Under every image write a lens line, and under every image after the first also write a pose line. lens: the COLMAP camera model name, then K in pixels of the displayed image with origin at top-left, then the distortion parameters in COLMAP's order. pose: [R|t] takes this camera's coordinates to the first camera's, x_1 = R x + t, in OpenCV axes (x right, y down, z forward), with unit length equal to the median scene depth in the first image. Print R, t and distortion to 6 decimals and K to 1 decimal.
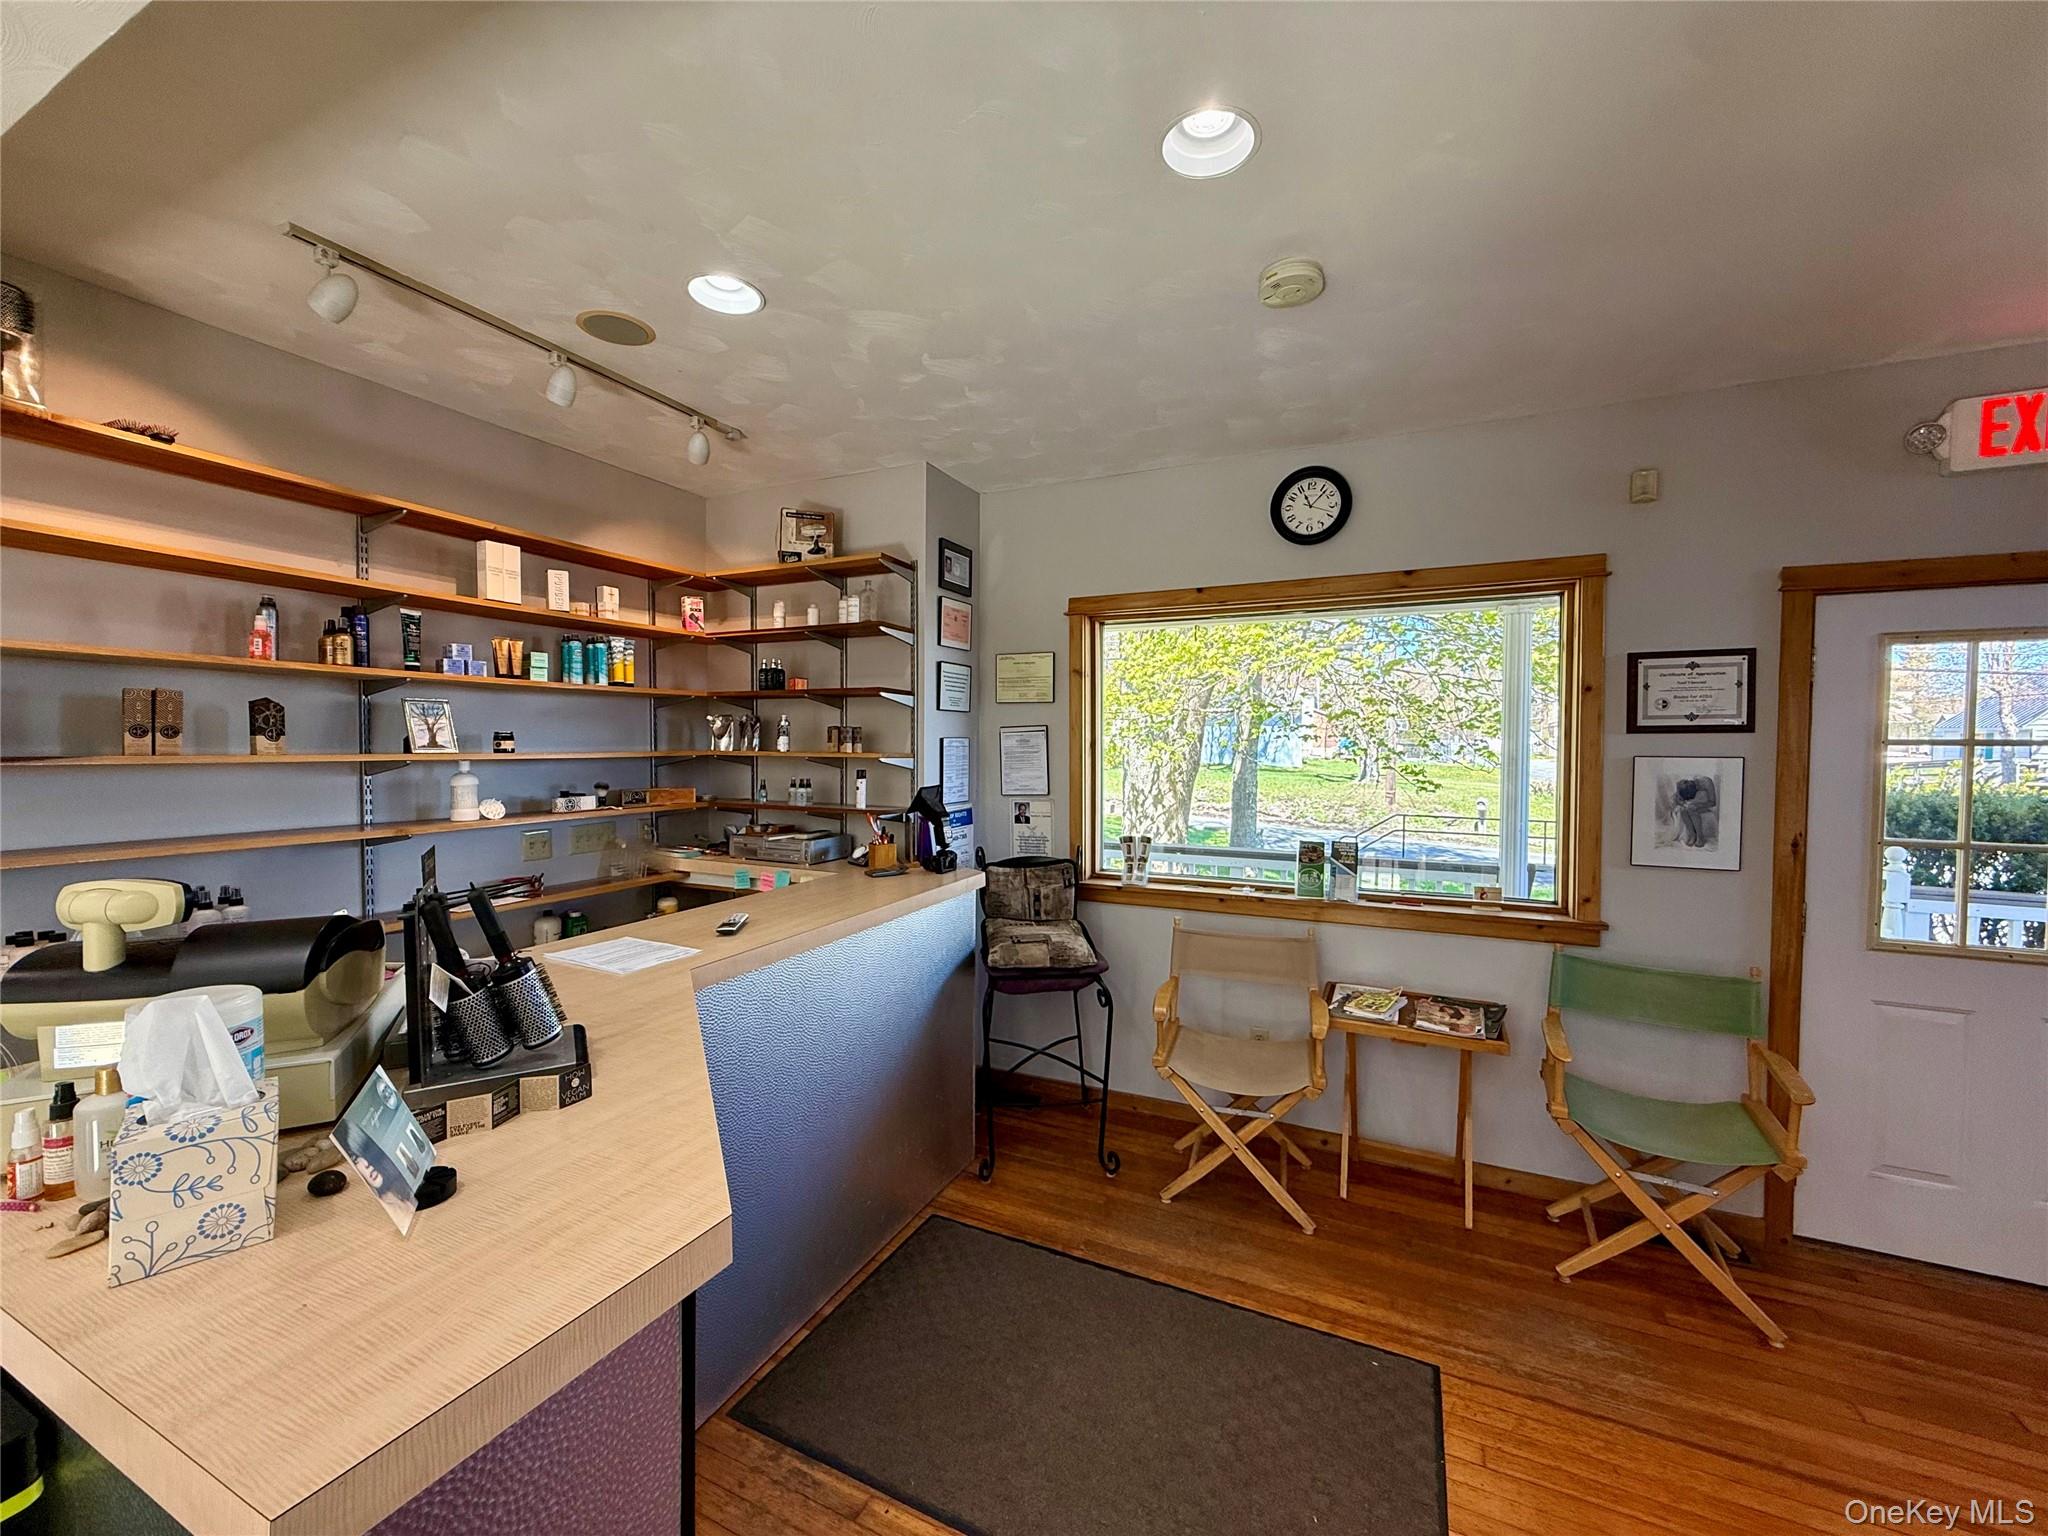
lens RADIAL K [[809.5, 0, 1017.9], [0, 809.5, 765.1], [0, 0, 1]] dist [-0.000325, -0.000412]
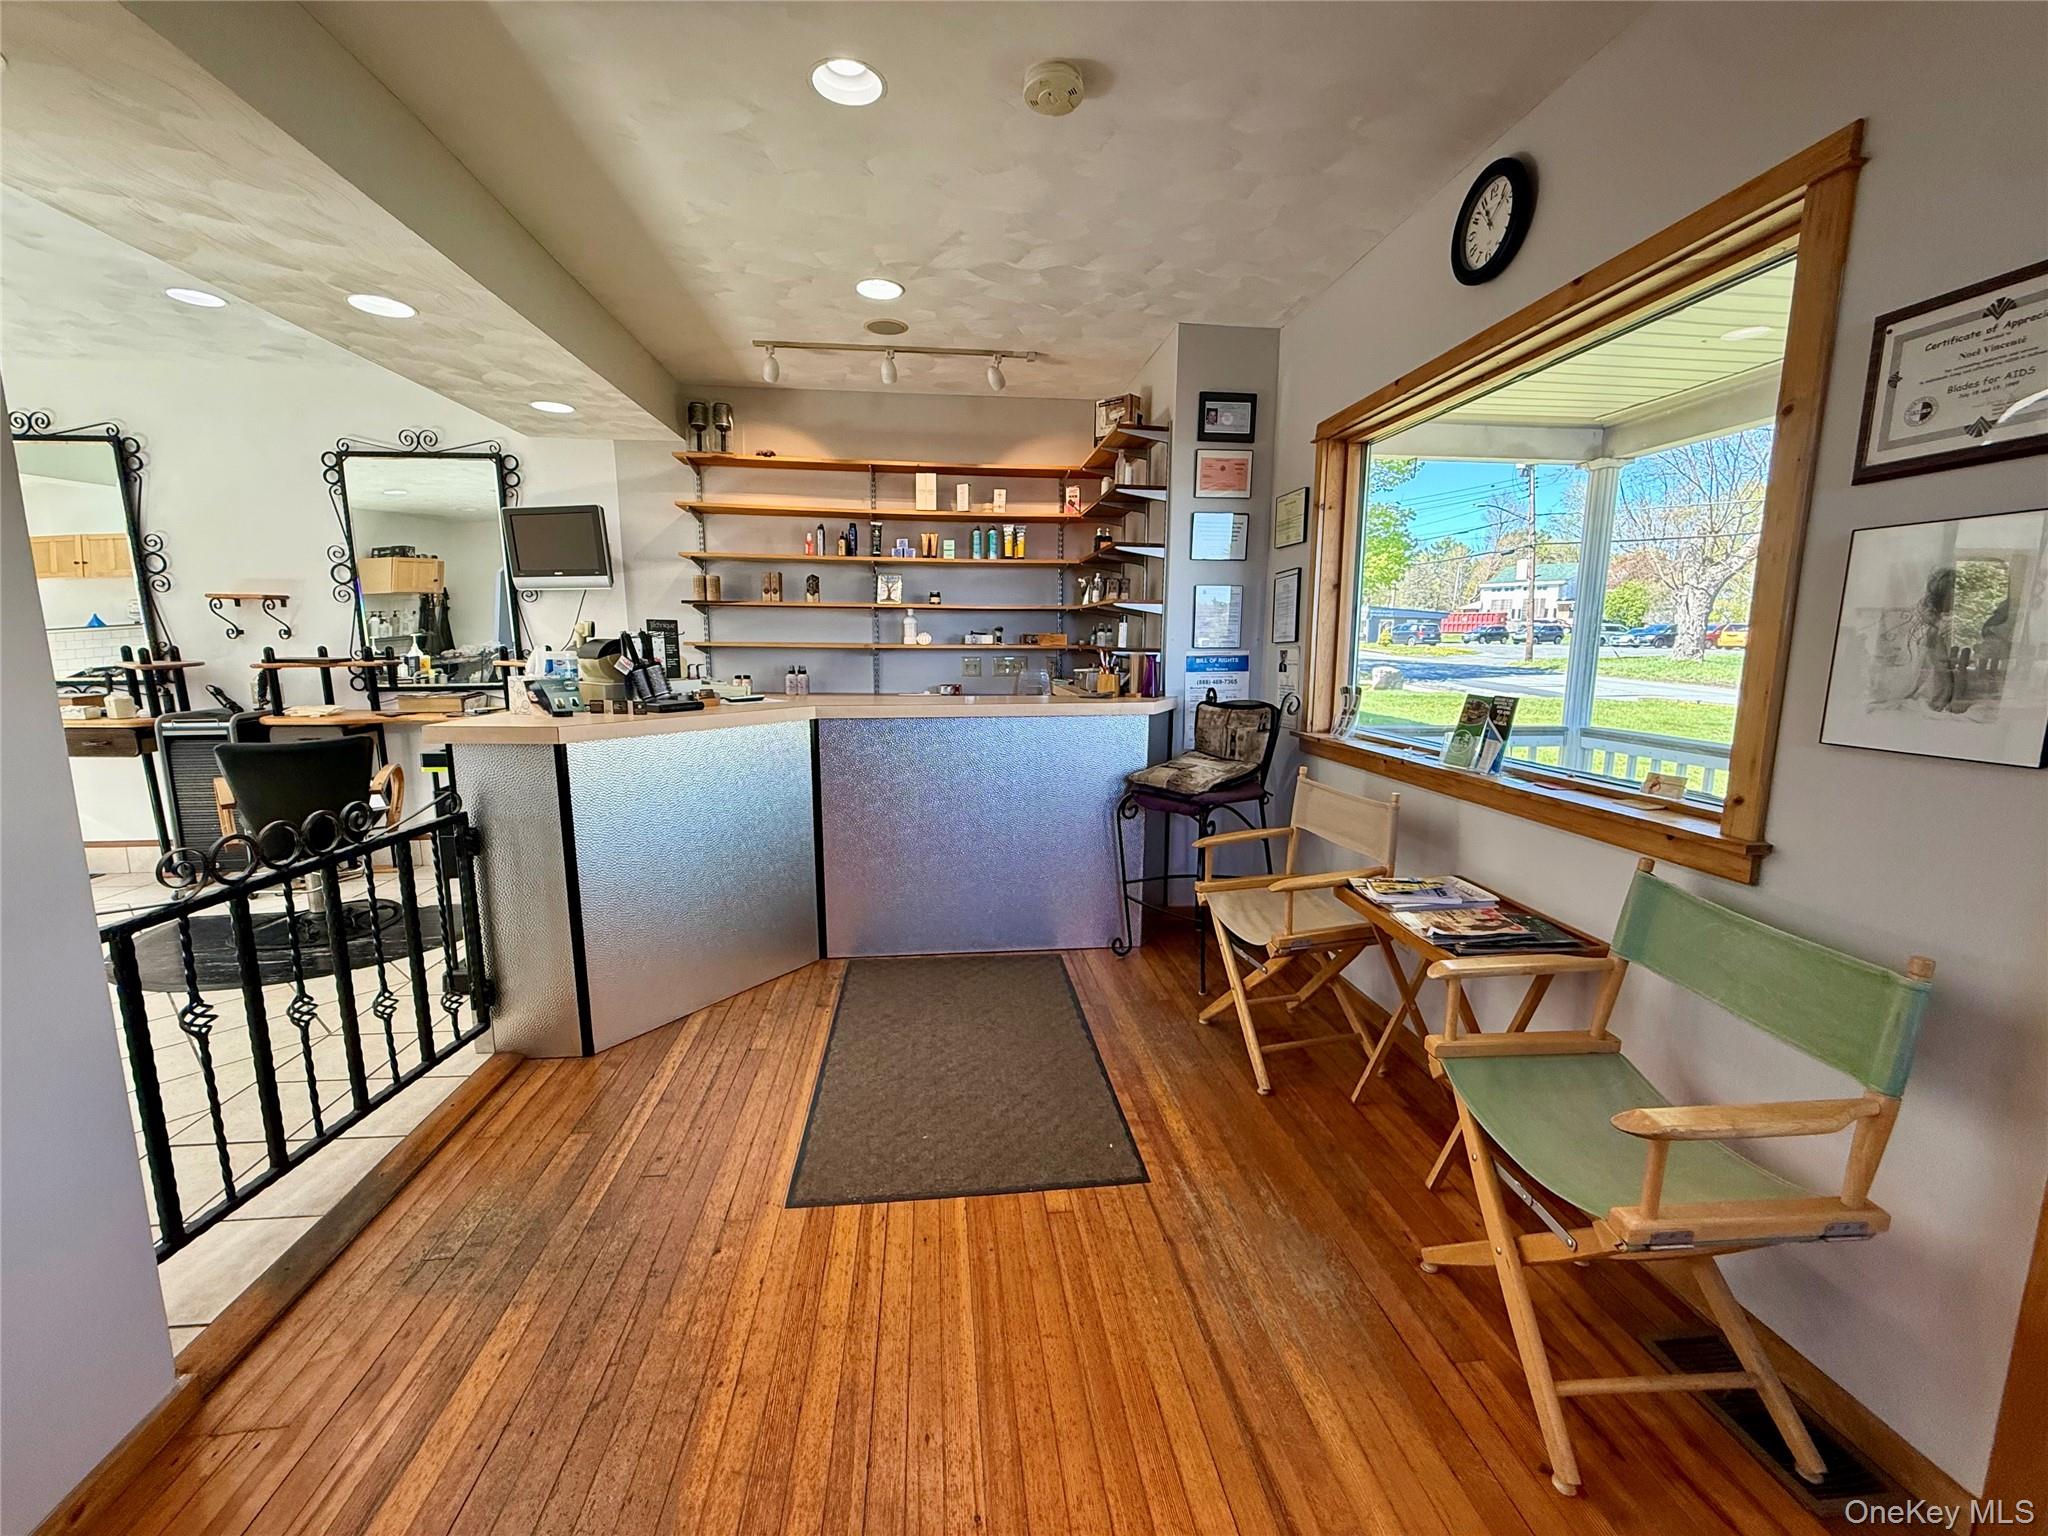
lens RADIAL K [[809.5, 0, 1017.9], [0, 809.5, 765.1], [0, 0, 1]] dist [-0.000325, -0.000412]
pose [[0.526732, 0.132173, -0.839693, 0.884557], [-0.030241, 0.990126, 0.136883, 0.077436], [0.849493, -0.046707, 0.525528, 0.266251]]
